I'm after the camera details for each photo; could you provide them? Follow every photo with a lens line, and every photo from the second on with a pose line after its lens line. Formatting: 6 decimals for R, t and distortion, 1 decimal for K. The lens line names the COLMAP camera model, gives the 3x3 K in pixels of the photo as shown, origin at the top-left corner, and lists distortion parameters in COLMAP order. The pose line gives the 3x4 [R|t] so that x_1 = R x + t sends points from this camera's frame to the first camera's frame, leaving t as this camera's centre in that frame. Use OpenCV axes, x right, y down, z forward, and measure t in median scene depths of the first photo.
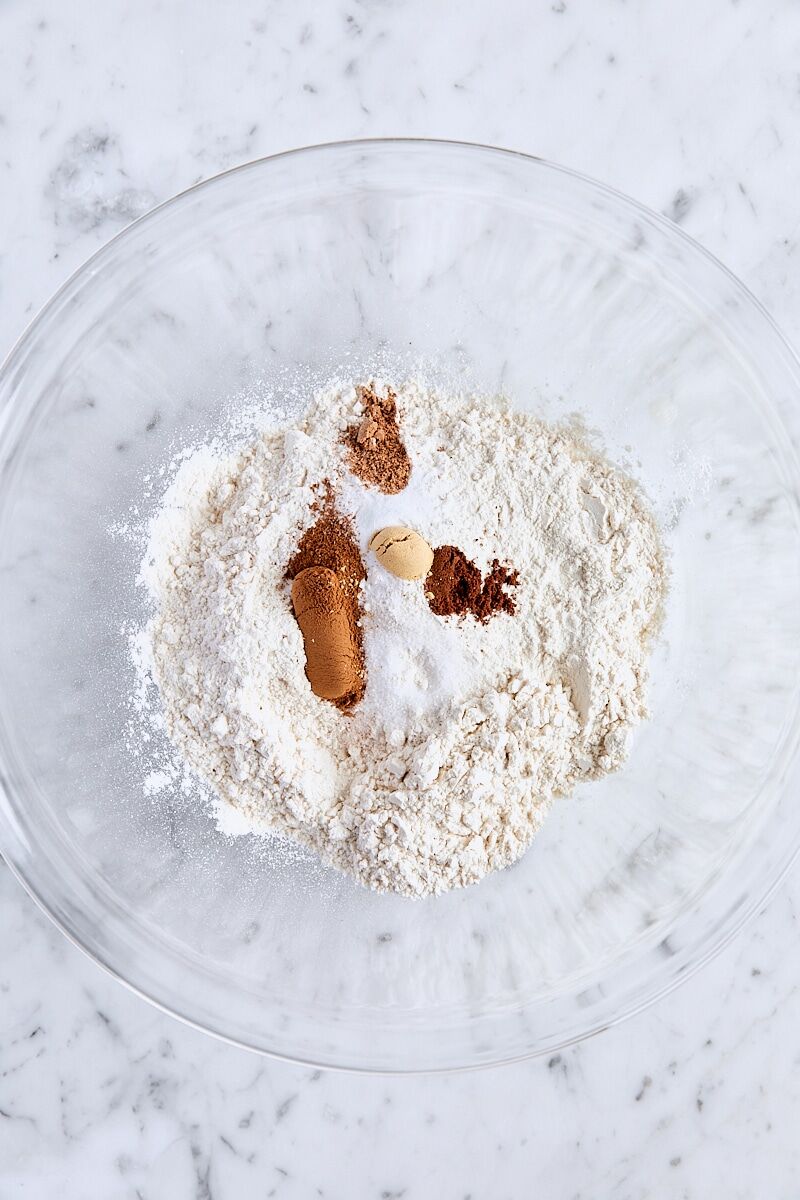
lens RADIAL K [[7140.2, 0, 397.0], [0, 7140.2, 594.1], [0, 0, 1]] dist [-1.882395, 0.000000]
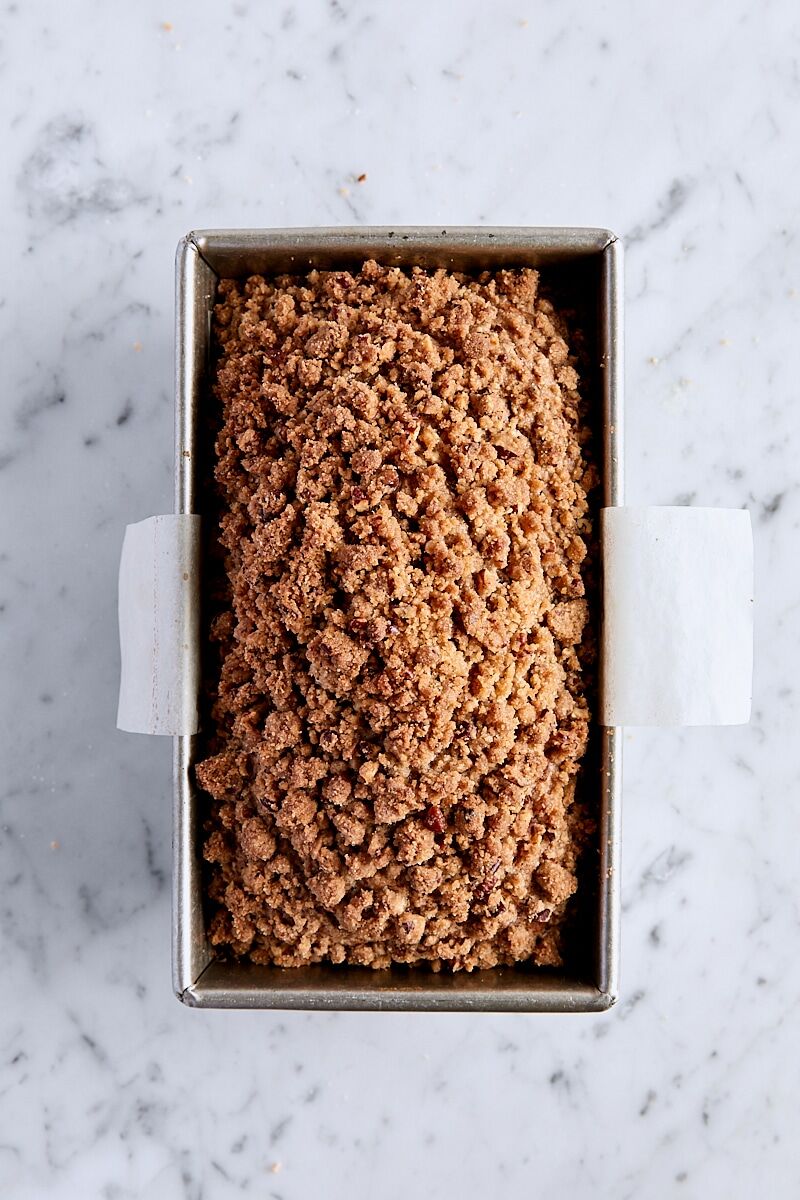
lens RADIAL K [[5727.7, 0, 402.4], [0, 5727.7, 598.7], [0, 0, 1]] dist [-1.505779, 0.000000]
pose [[0.999938, -0.011011, 0.001783, 0.000435], [0.011012, 0.999939, -0.000596, 0.000658], [-0.001776, 0.000615, 0.999998, 0.229528]]
